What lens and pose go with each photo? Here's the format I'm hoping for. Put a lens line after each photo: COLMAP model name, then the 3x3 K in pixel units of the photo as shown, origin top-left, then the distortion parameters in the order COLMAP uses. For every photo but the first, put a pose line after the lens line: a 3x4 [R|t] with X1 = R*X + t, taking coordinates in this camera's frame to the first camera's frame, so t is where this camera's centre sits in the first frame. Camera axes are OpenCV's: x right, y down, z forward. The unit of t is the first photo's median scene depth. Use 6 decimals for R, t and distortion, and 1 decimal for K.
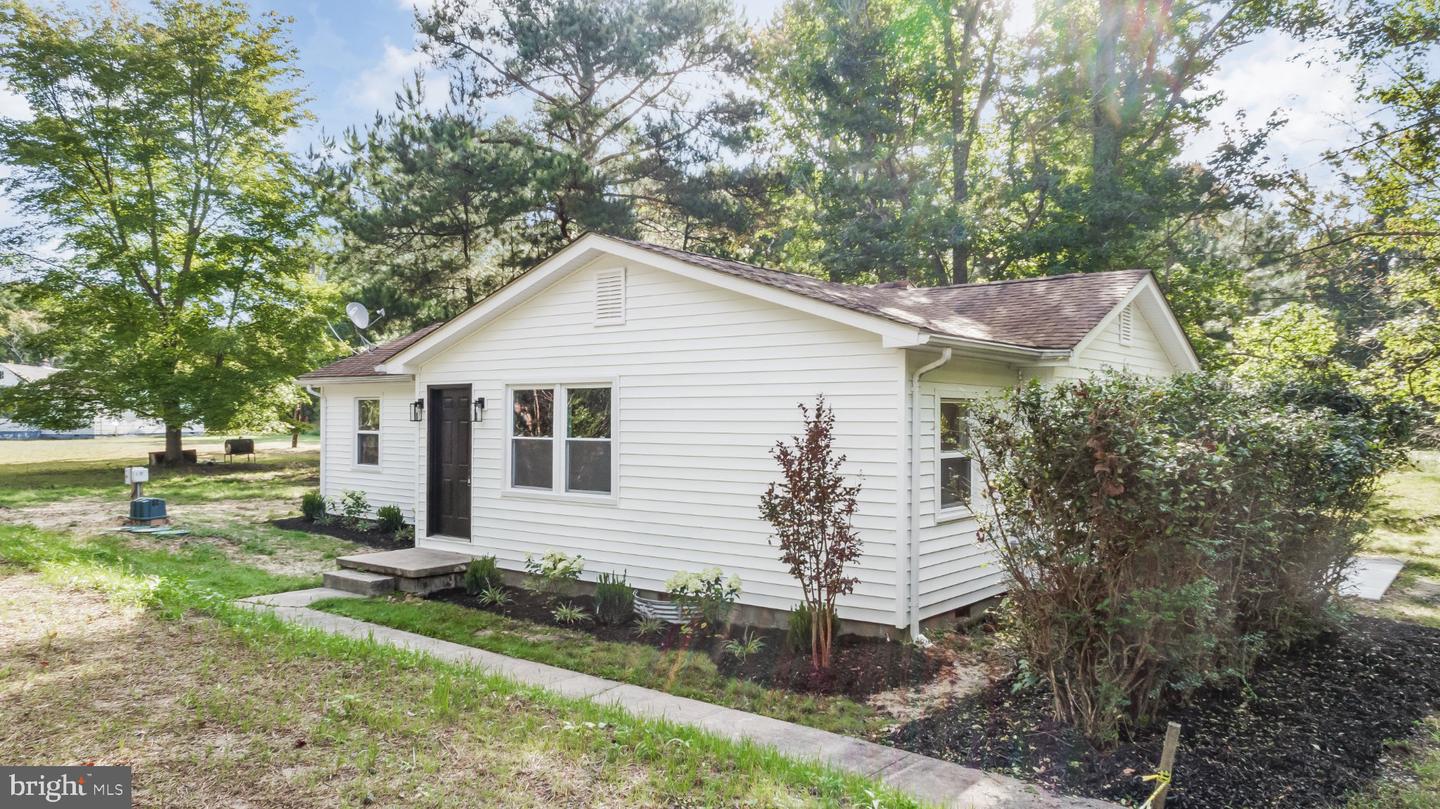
lens RADIAL K [[976.5, 0, 730.1], [0, 976.5, 426.2], [0, 0, 1]] dist [-0.005662, 0.005341]
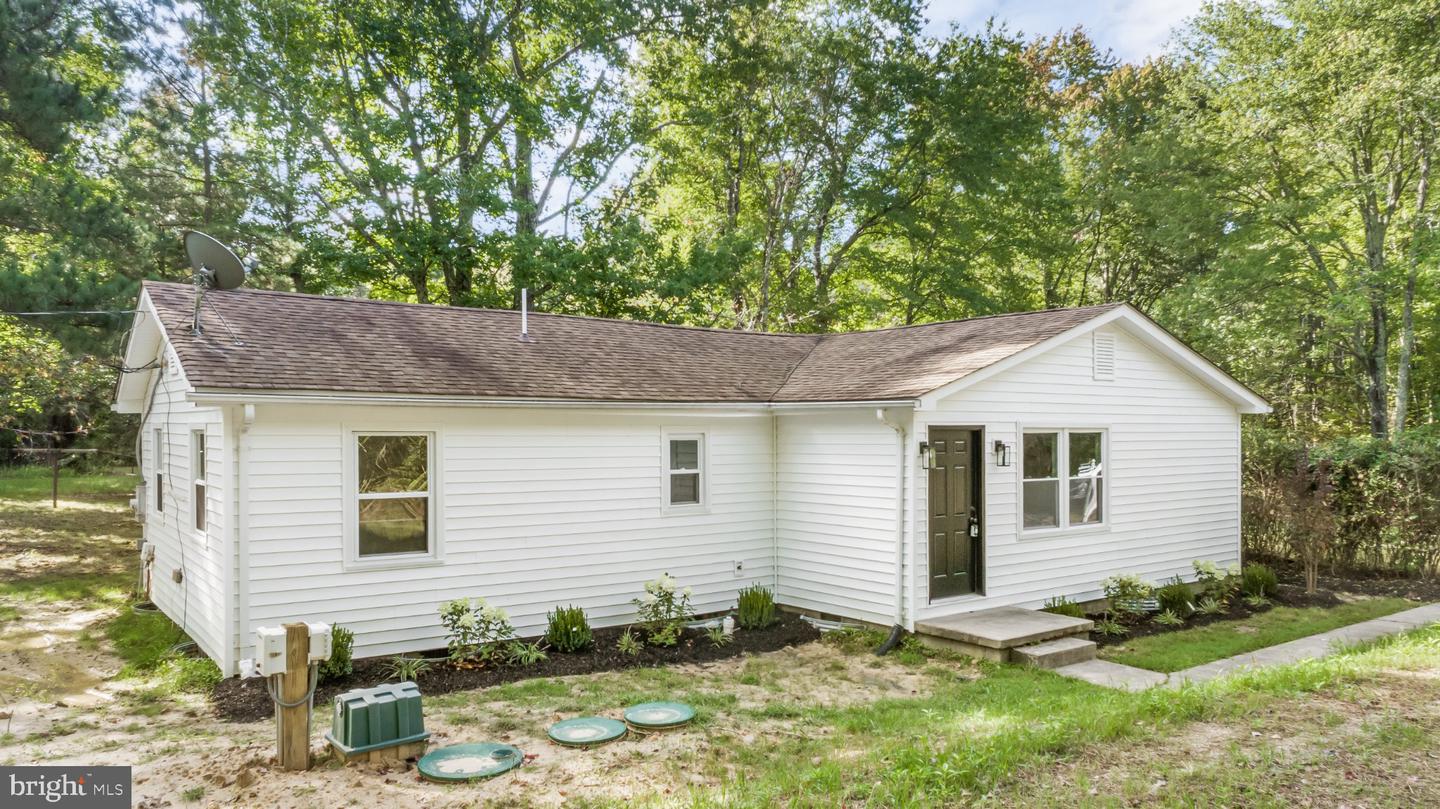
lens RADIAL K [[976.5, 0, 708.7], [0, 976.5, 425.1], [0, 0, 1]] dist [-0.005662, 0.005341]
pose [[0.281670, -0.003348, 0.959506, -1.181533], [0.006568, 0.999977, 0.001561, -0.045402], [-0.959489, 0.005863, 0.281685, 0.950865]]
